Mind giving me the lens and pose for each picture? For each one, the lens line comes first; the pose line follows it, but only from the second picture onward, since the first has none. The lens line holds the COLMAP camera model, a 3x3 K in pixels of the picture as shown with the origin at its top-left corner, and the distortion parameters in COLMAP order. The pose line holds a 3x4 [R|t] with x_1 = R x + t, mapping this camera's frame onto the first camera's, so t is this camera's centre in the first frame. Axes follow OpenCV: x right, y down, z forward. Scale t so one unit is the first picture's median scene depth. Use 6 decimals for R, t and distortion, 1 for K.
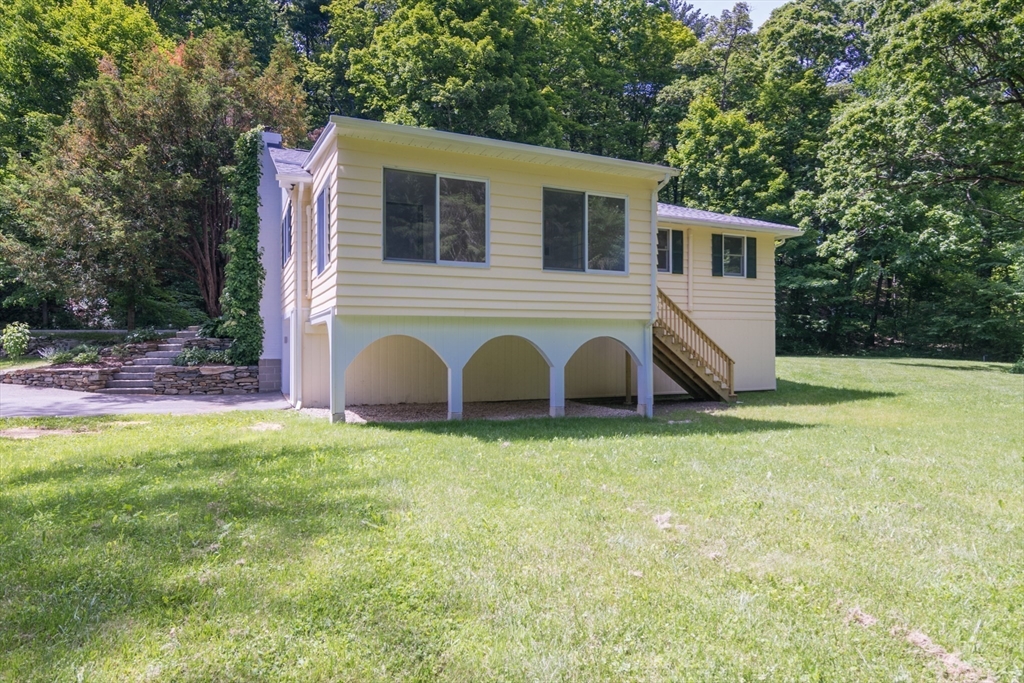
lens RADIAL K [[582.5, 0, 492.4], [0, 582.5, 341.1], [0, 0, 1]] dist [-0.001482, -0.000774]
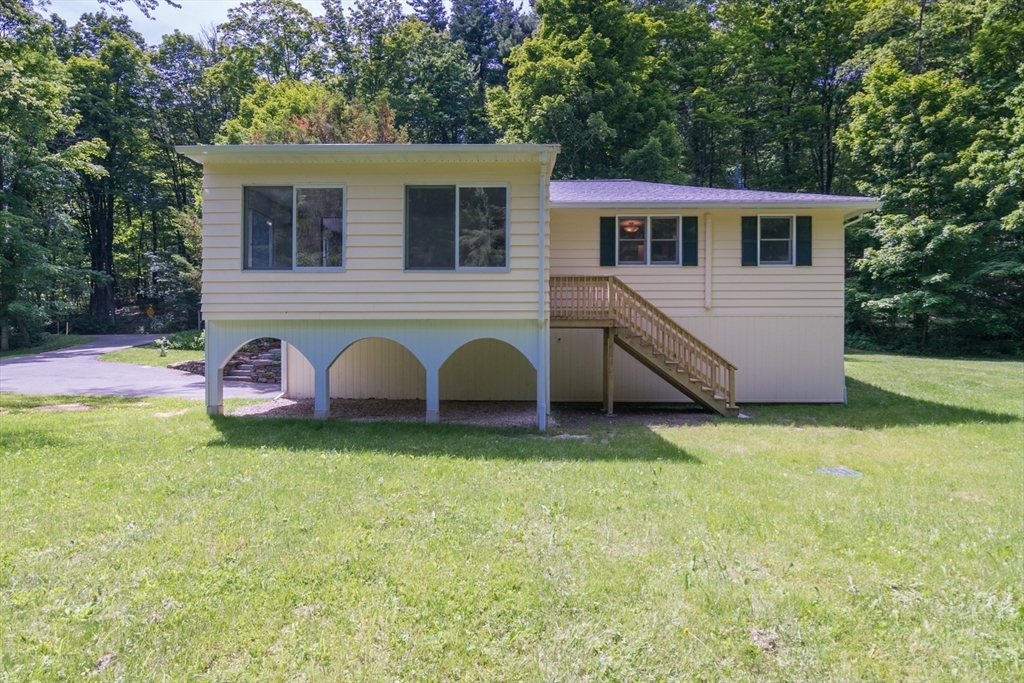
lens RADIAL K [[496.5, 0, 497.7], [0, 496.5, 348.7], [0, 0, 1]] dist [-0.008892, -0.000804]
pose [[0.911290, 0.007270, -0.411701, 0.361652], [0.000180, 0.999837, 0.018052, -0.003794], [0.411765, -0.016525, 0.911140, 0.192570]]
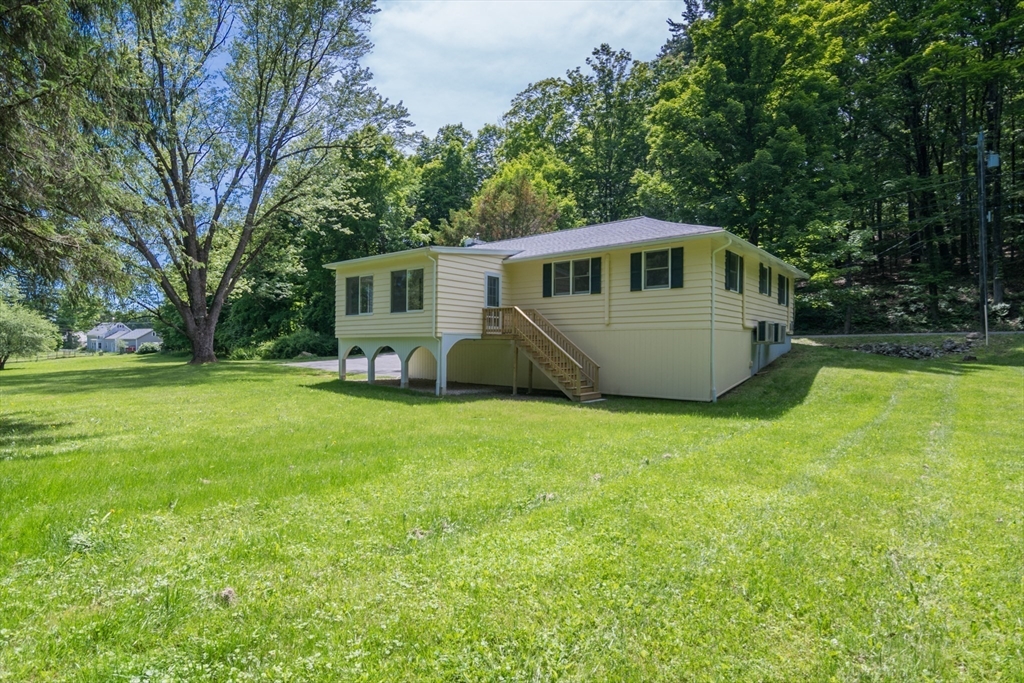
lens RADIAL K [[496.5, 0, 497.7], [0, 496.5, 348.7], [0, 0, 1]] dist [-0.008892, -0.000804]
pose [[0.452674, 0.006410, -0.891653, 1.144645], [-0.005407, 0.999976, 0.004444, -0.005075], [0.891659, 0.002809, 0.452698, 0.351450]]
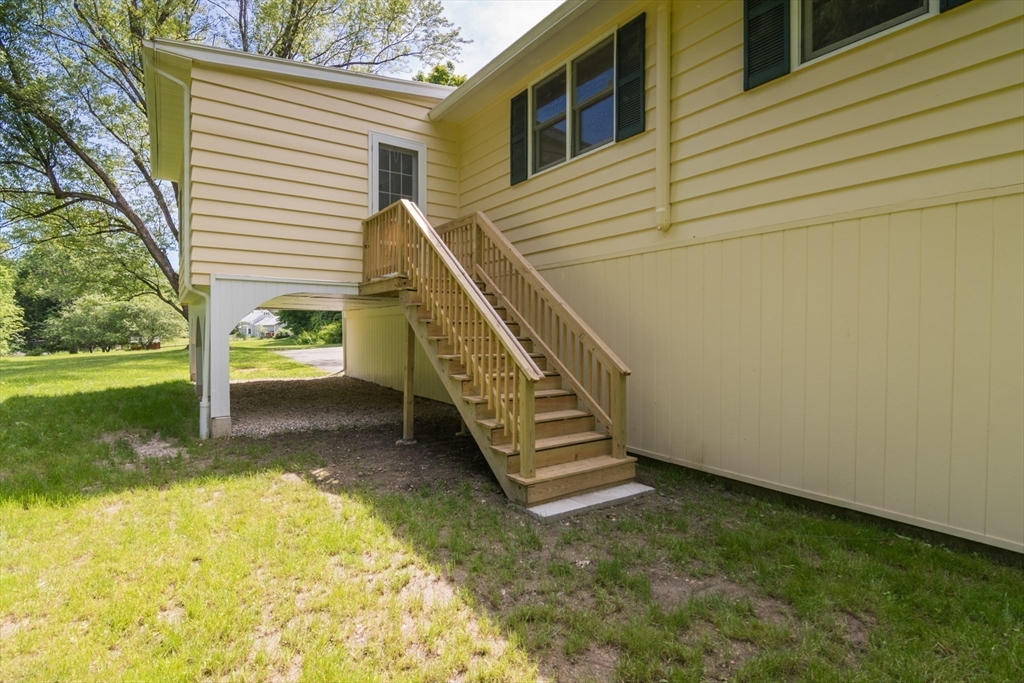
lens RADIAL K [[503.0, 0, 499.7], [0, 503.0, 338.6], [0, 0, 1]] dist [-0.002745, -0.000261]
pose [[0.208741, 0.015166, -0.977853, 0.622112], [0.000758, 0.999877, 0.015669, 0.010669], [0.977971, -0.004012, 0.208704, 0.847277]]
